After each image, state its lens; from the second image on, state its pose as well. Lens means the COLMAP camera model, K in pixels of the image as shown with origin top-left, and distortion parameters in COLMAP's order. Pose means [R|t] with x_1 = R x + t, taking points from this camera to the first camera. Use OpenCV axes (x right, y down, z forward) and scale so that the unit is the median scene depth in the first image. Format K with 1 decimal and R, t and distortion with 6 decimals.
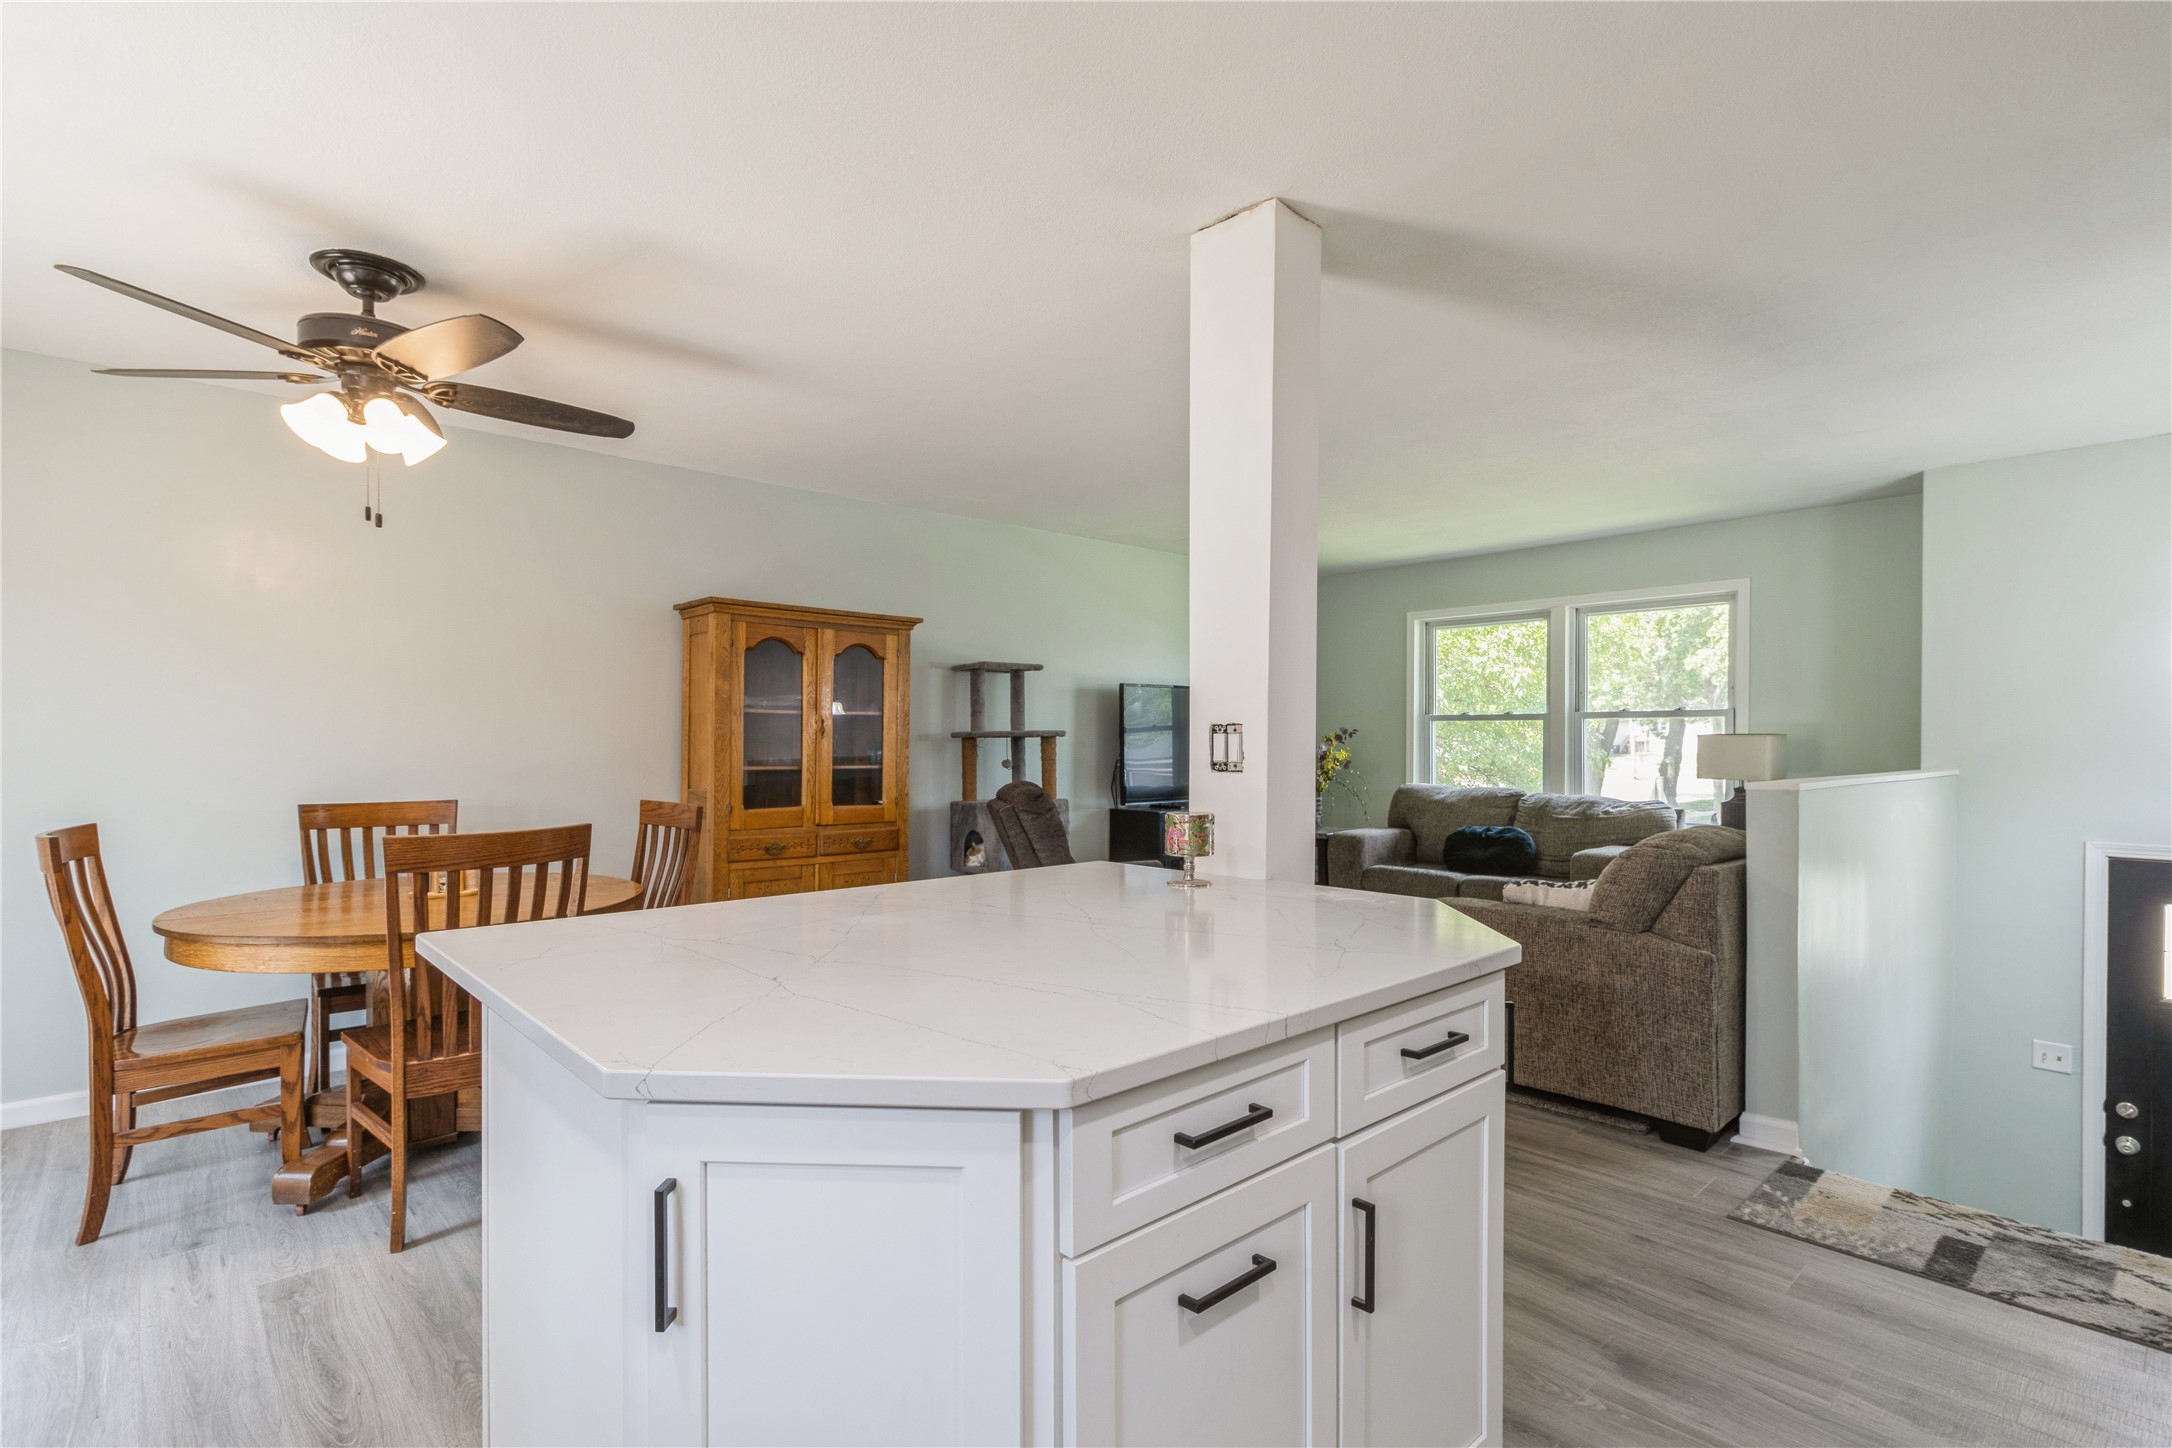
lens RADIAL K [[1002.3, 0, 1055.6], [0, 1002.3, 769.9], [0, 0, 1]] dist [0.005604, 0.000555]
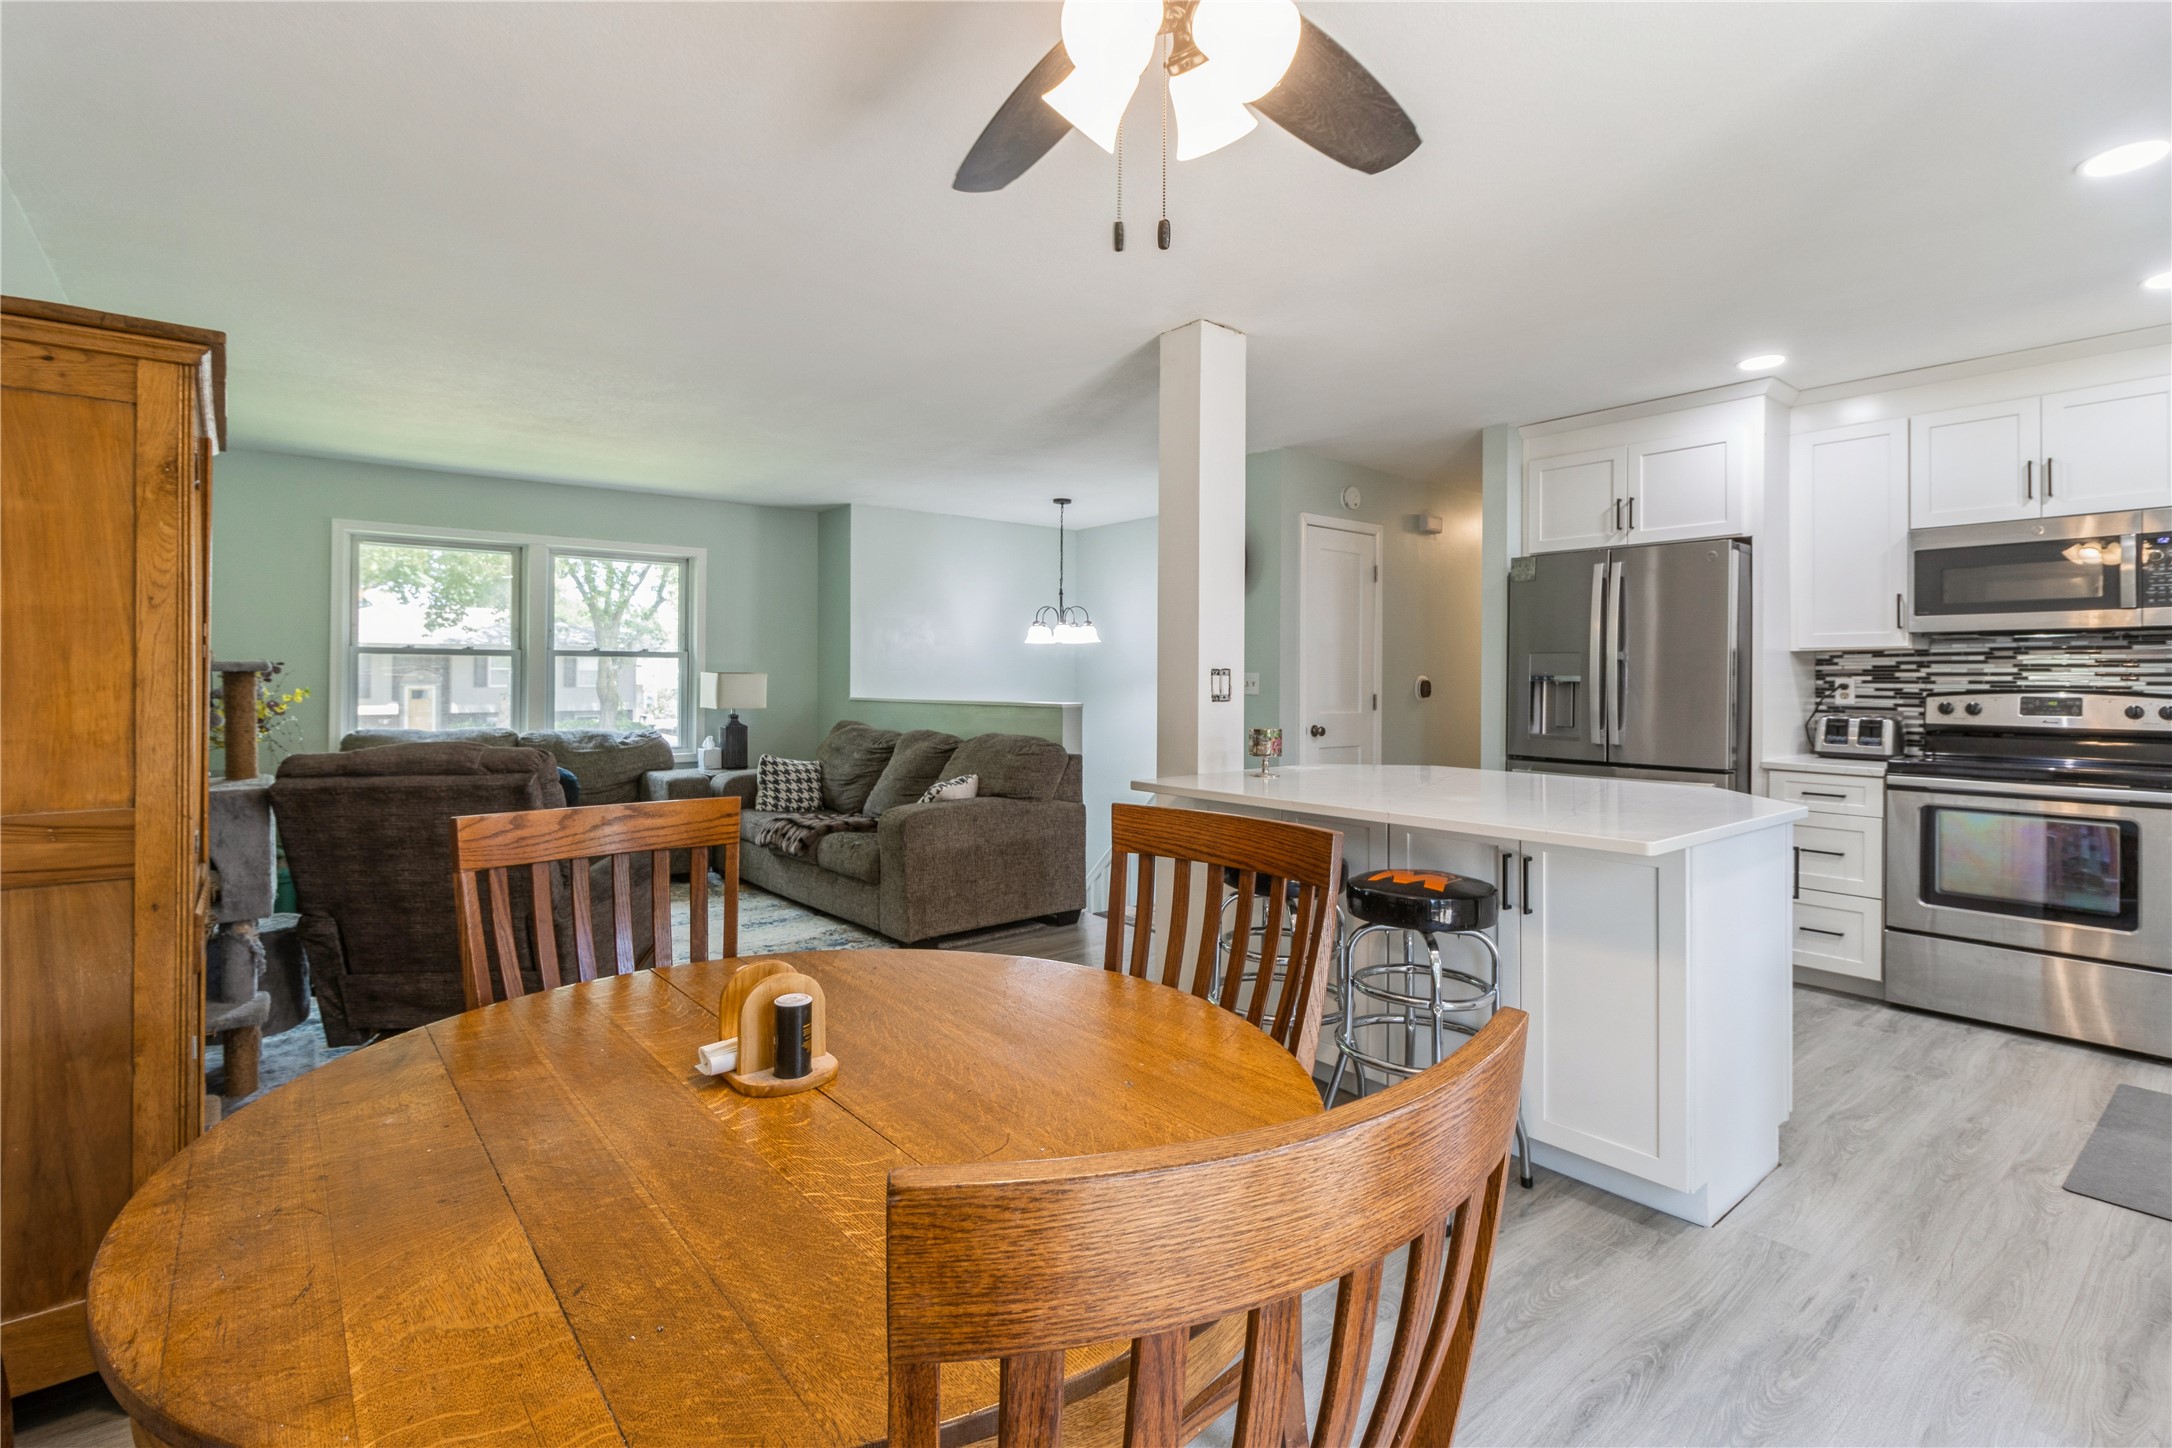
lens RADIAL K [[1002.3, 0, 1081.2], [0, 1002.3, 673.0], [0, 0, 1]] dist [0.005604, 0.000555]
pose [[0.058522, 0.006500, 0.998265, -0.510480], [0.025175, 0.999651, -0.007985, -0.012947], [-0.997969, 0.025599, 0.058338, 0.432357]]
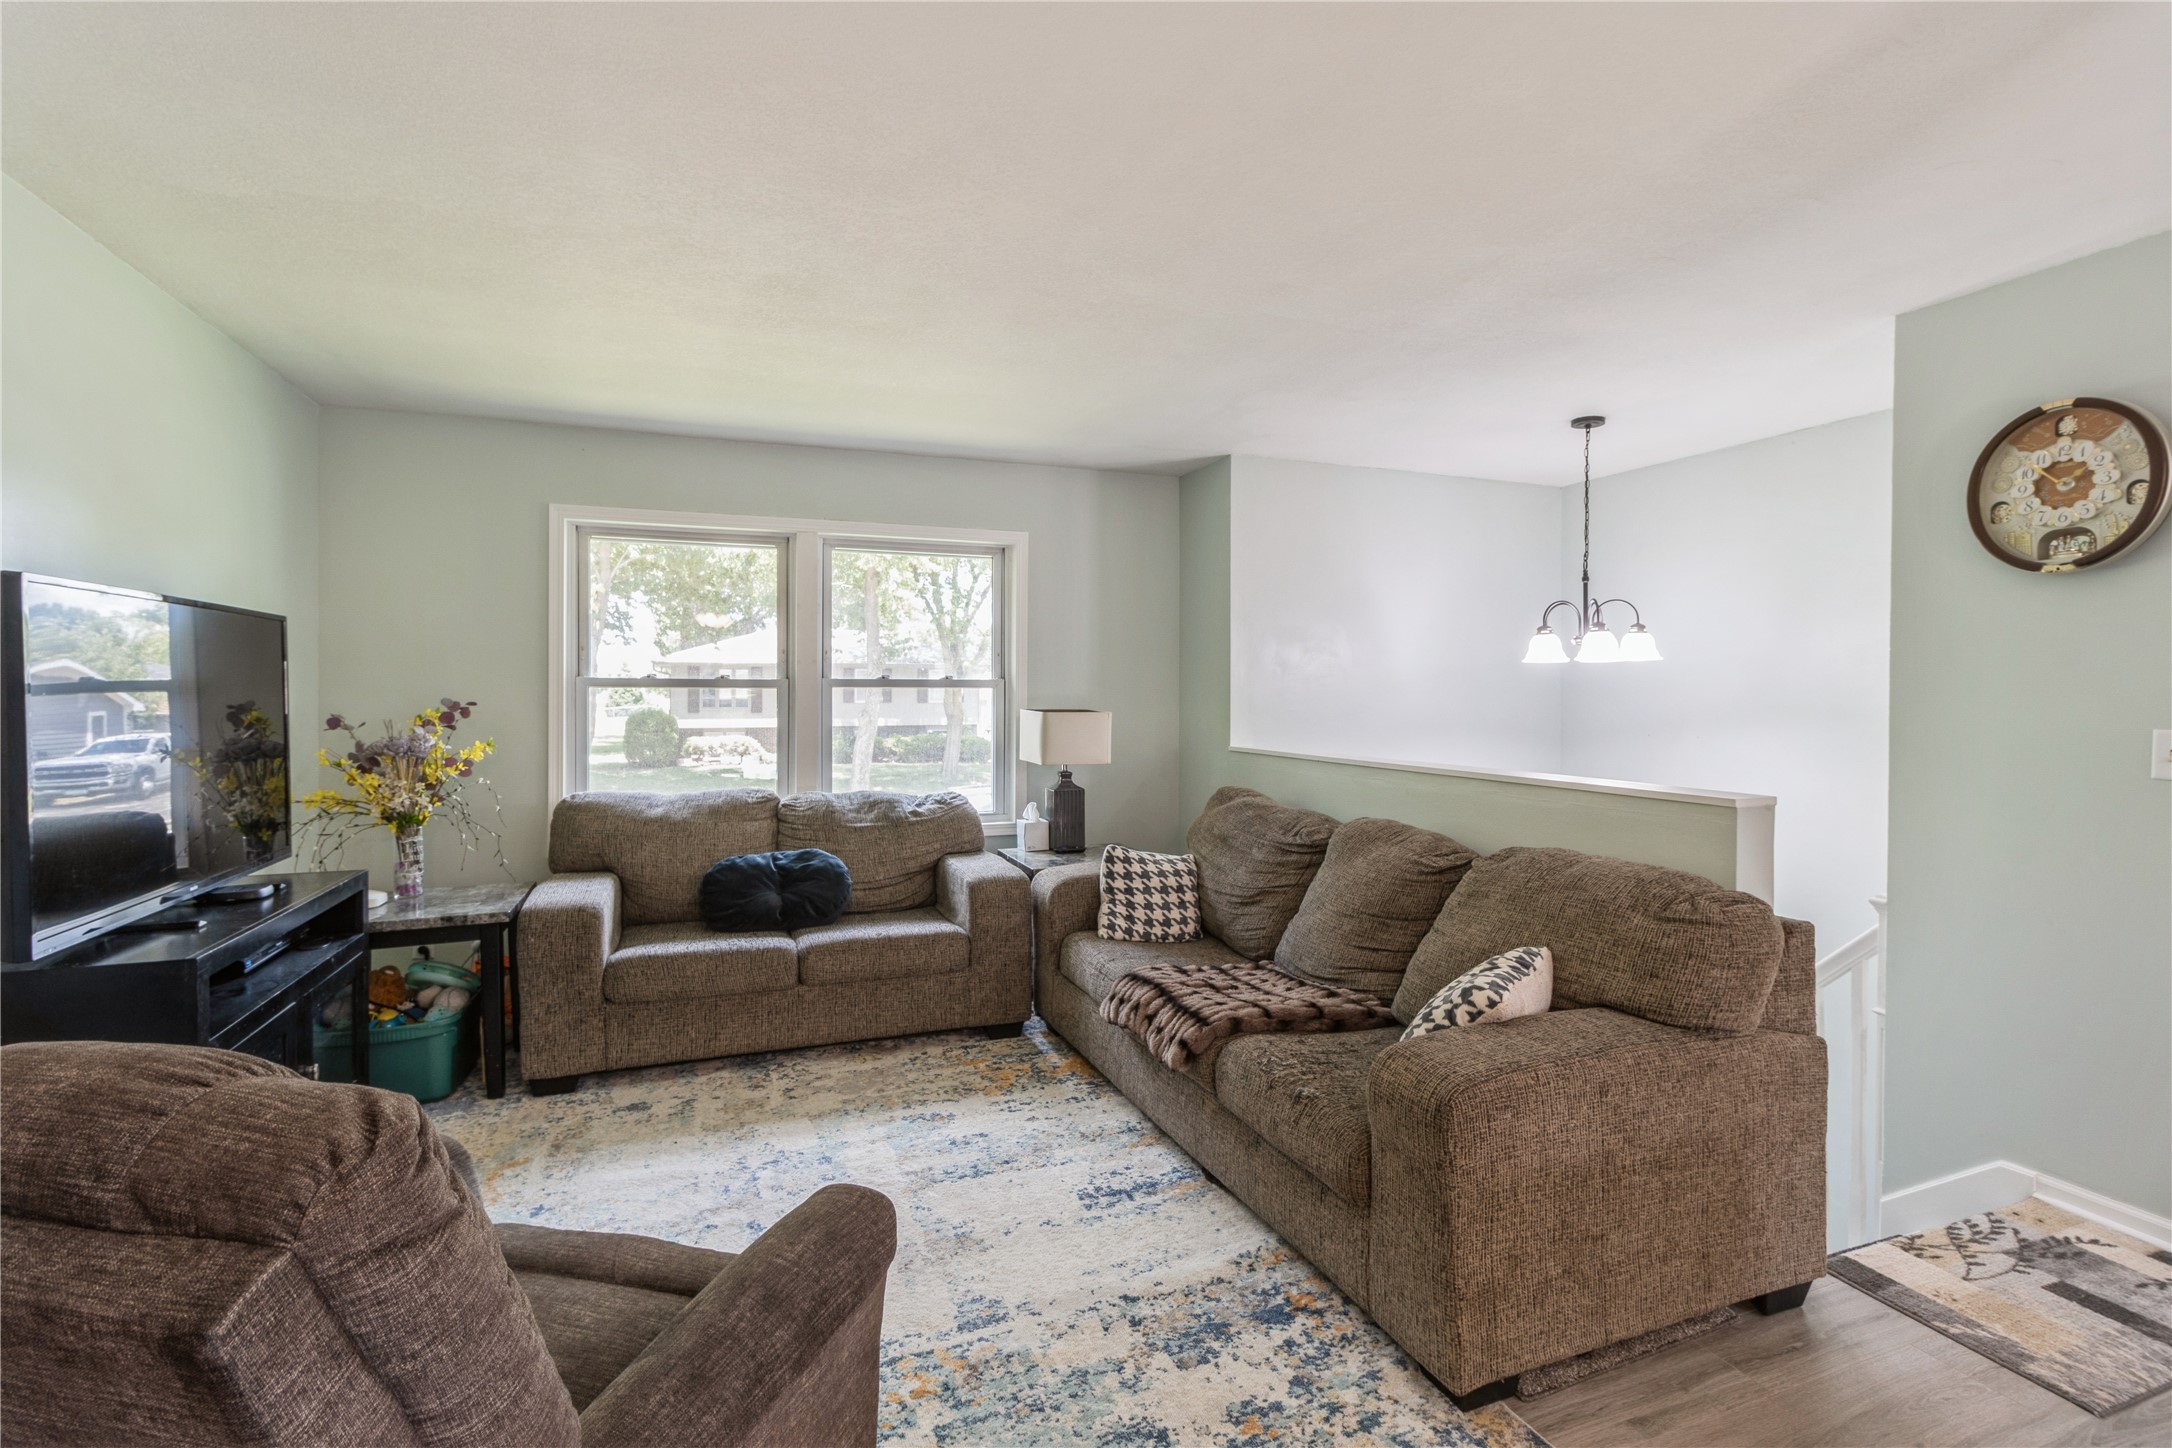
lens RADIAL K [[1002.3, 0, 1106.9], [0, 1002.3, 714.0], [0, 0, 1]] dist [0.005604, 0.000555]
pose [[0.346195, -0.019591, 0.937958, -0.109667], [0.024375, 0.999632, 0.011883, -0.038256], [-0.937846, 0.018749, 0.346545, 0.594818]]
